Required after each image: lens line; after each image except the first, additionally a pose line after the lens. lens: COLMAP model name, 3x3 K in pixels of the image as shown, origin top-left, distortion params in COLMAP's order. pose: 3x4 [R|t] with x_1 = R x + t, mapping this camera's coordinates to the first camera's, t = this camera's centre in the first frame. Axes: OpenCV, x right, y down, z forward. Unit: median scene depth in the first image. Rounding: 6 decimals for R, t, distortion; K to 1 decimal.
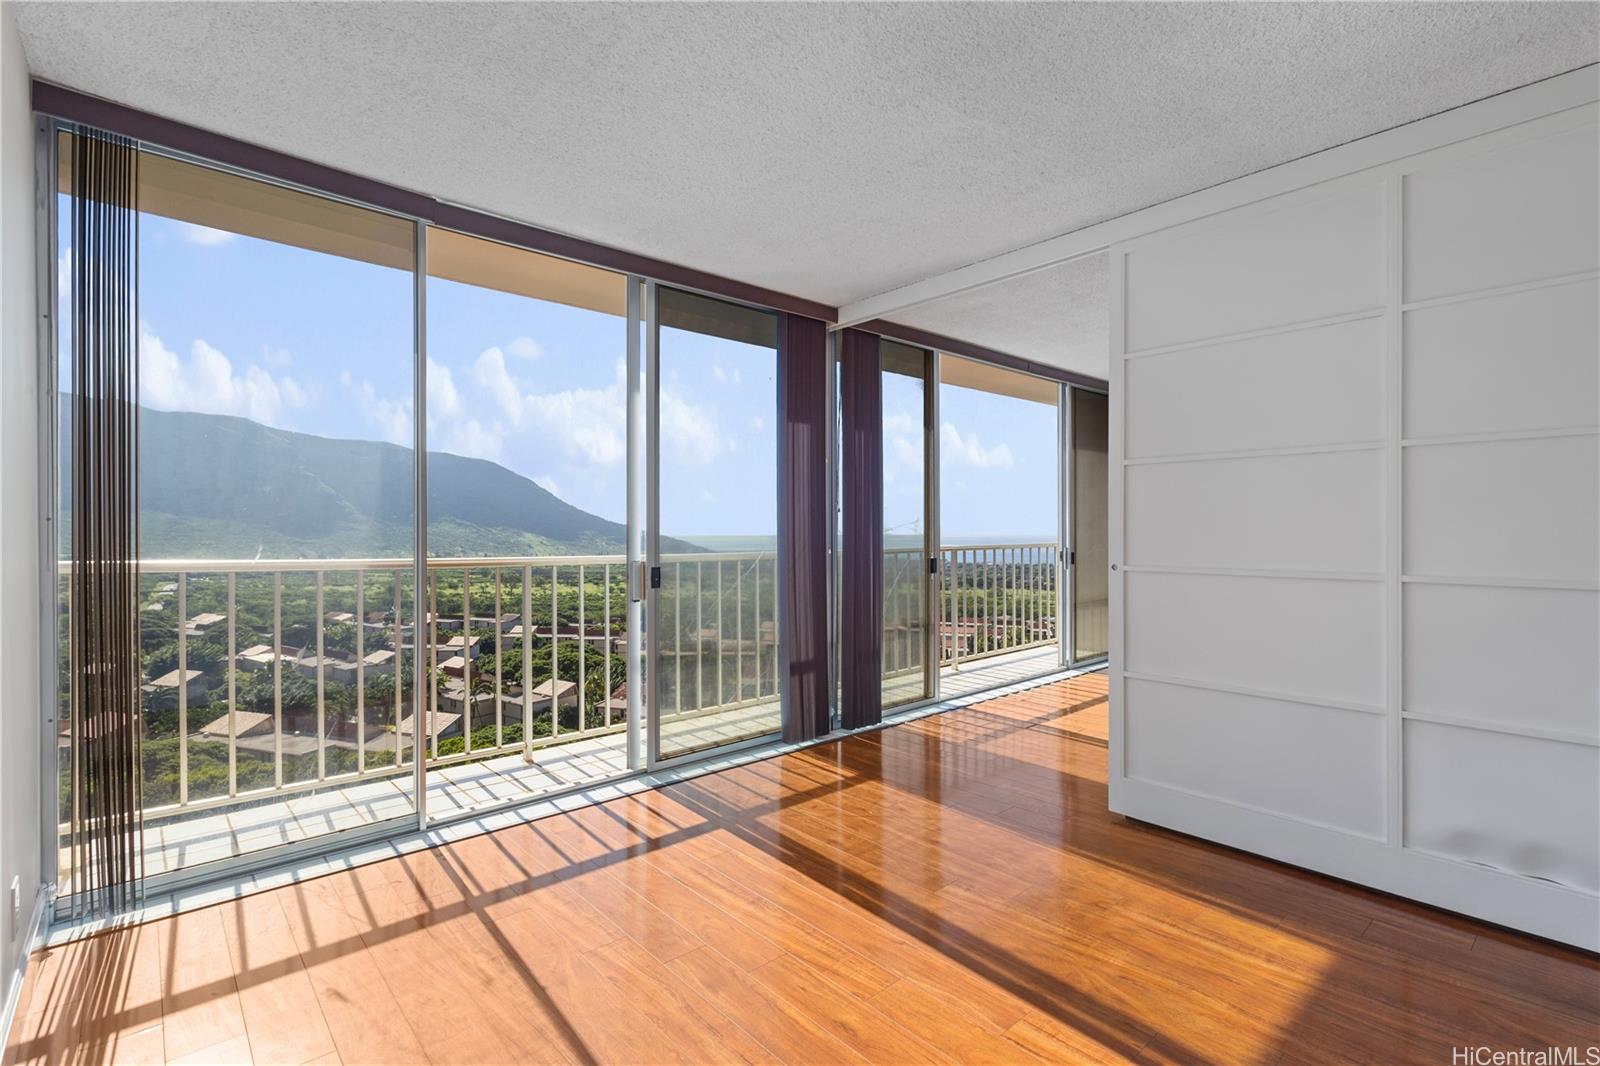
lens RADIAL K [[733.6, 0, 800.0], [0, 733.6, 533.0], [0, 0, 1]] dist [0.000734, 0.000908]
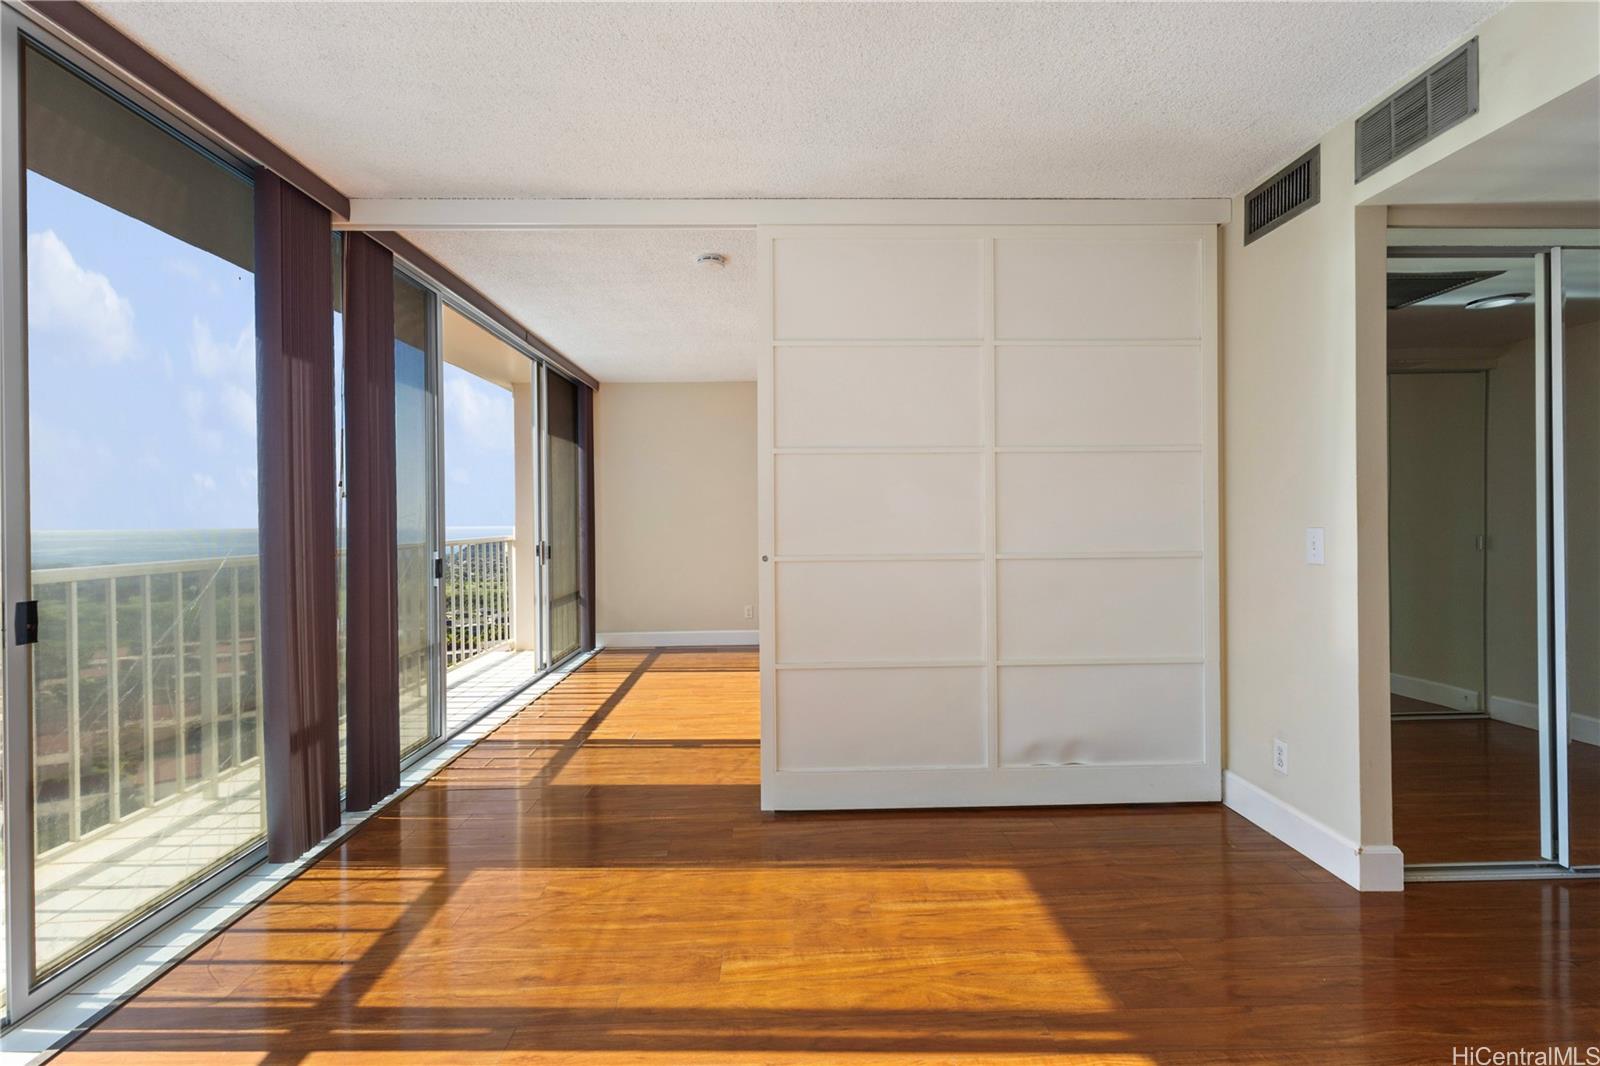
lens RADIAL K [[737.7, 0, 800.4], [0, 737.7, 524.4], [0, 0, 1]] dist [-0.000043, 0.000509]
pose [[0.646544, -0.010282, 0.762807, -0.236657], [0.011882, 0.999924, 0.003407, -0.000951], [-0.762784, 0.006860, 0.646617, 0.276622]]
